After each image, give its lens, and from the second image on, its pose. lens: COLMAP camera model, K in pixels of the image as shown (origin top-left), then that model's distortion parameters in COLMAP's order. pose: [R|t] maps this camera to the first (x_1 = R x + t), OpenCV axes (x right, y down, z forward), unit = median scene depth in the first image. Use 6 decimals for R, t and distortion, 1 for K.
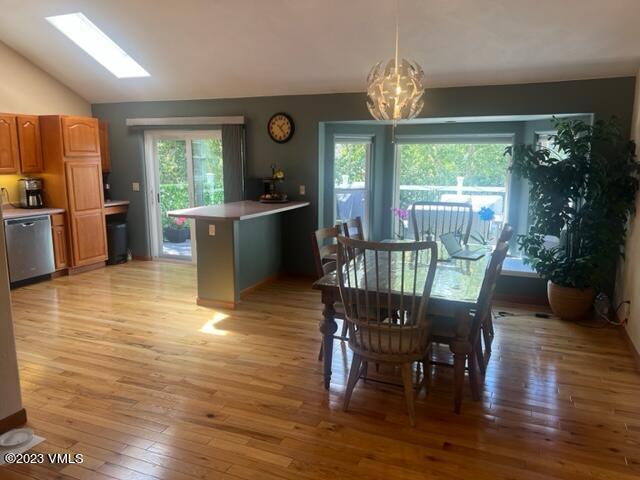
lens RADIAL K [[484.4, 0, 331.5], [0, 484.4, 234.0], [0, 0, 1]] dist [0.051878, -0.043740]
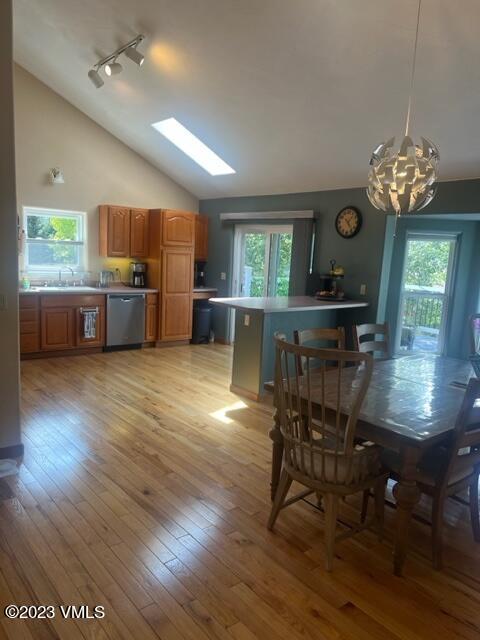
lens RADIAL K [[484.4, 0, 241.0], [0, 484.4, 324.7], [0, 0, 1]] dist [0.051878, -0.043740]
pose [[0.881707, 0.113121, -0.458036, 0.167455], [-0.121136, 0.992564, 0.011950, -0.007327], [0.455982, 0.044949, 0.888853, 0.074994]]
